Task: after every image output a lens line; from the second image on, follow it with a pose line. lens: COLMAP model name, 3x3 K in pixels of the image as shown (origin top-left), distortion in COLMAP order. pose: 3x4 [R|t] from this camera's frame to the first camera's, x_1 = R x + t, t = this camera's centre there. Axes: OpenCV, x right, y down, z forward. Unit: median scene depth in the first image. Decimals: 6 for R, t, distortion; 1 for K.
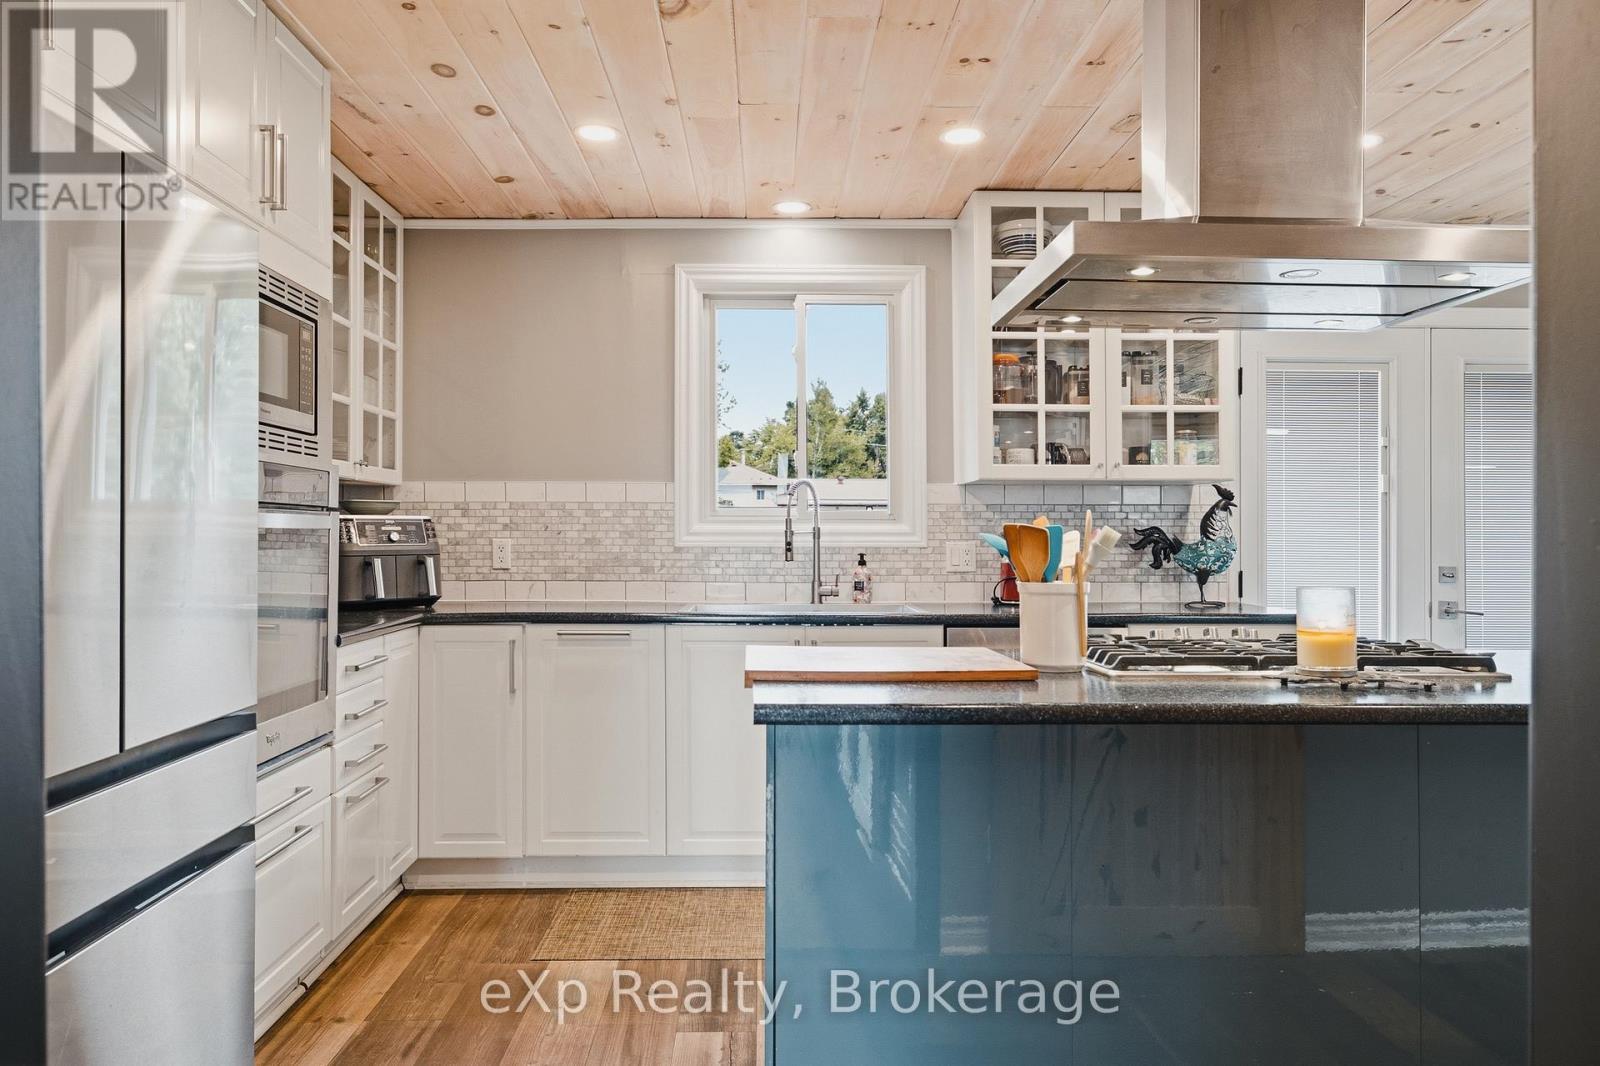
lens RADIAL K [[675.1, 0, 807.3], [0, 675.1, 531.6], [0, 0, 1]] dist [0.010937, -0.000658]
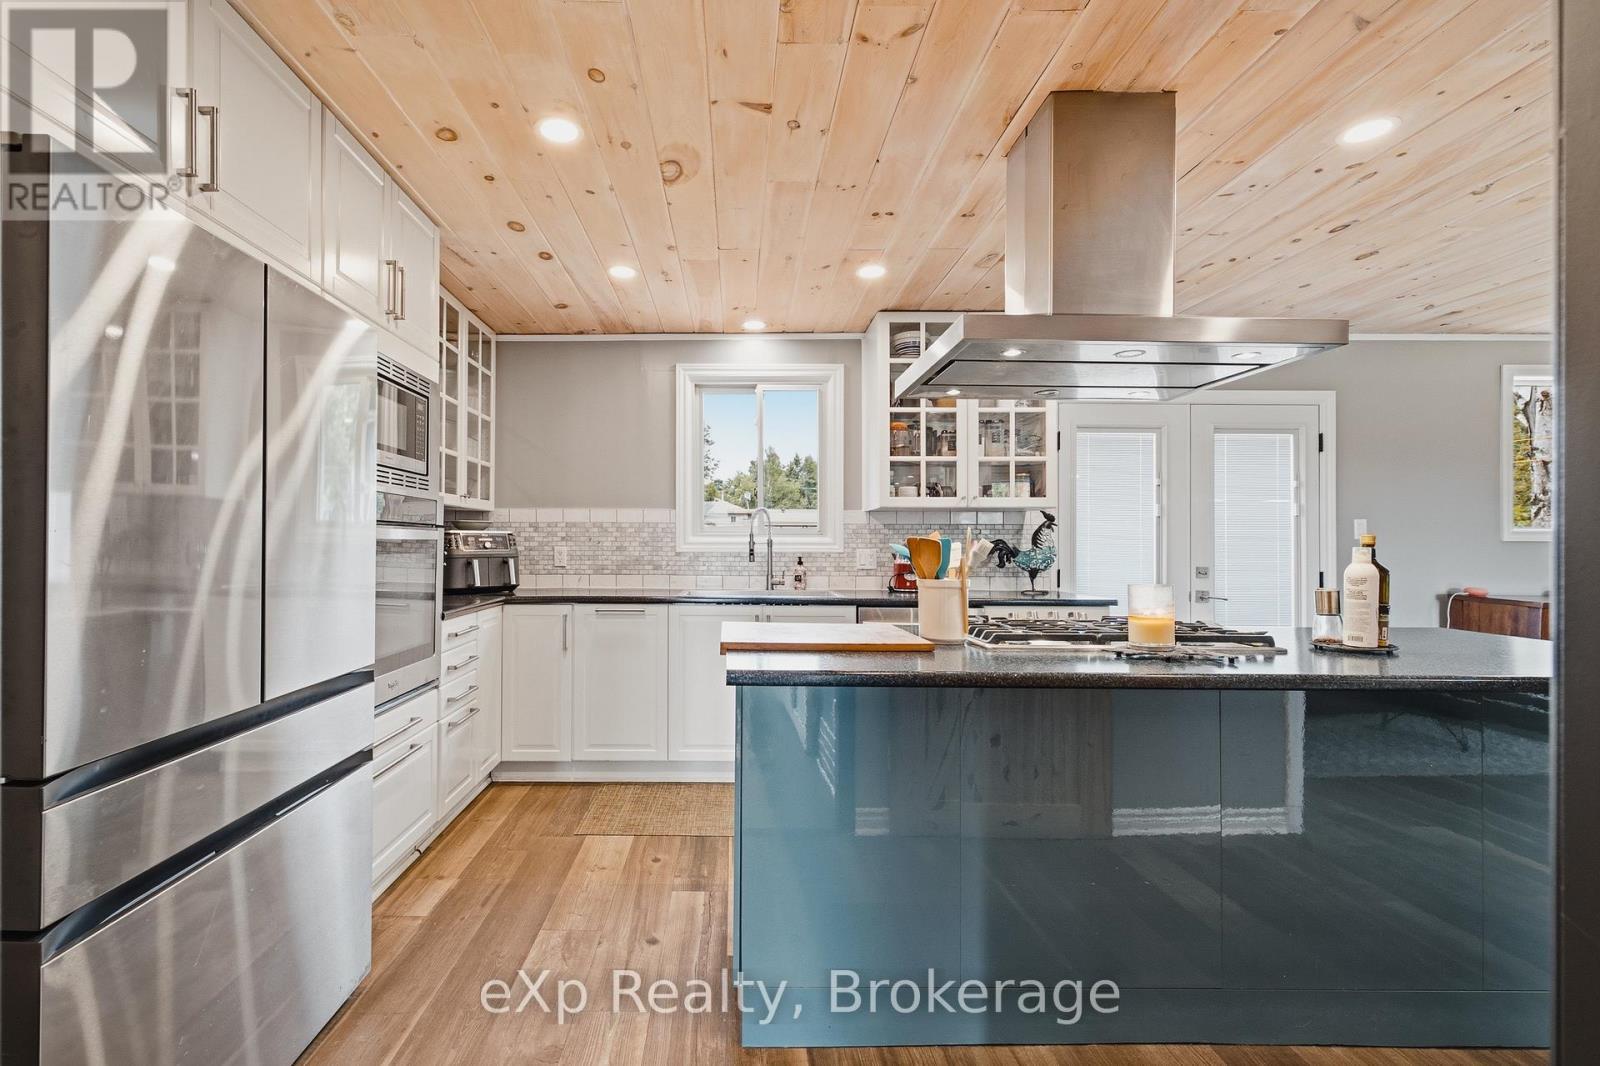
lens RADIAL K [[675.1, 0, 800.2], [0, 675.1, 533.3], [0, 0, 1]] dist [0.010937, -0.000658]
pose [[0.999363, 0.002392, 0.035602, 0.025781], [-0.001915, 0.999908, -0.013430, 0.000343], [-0.035630, 0.013353, 0.999276, -0.470420]]
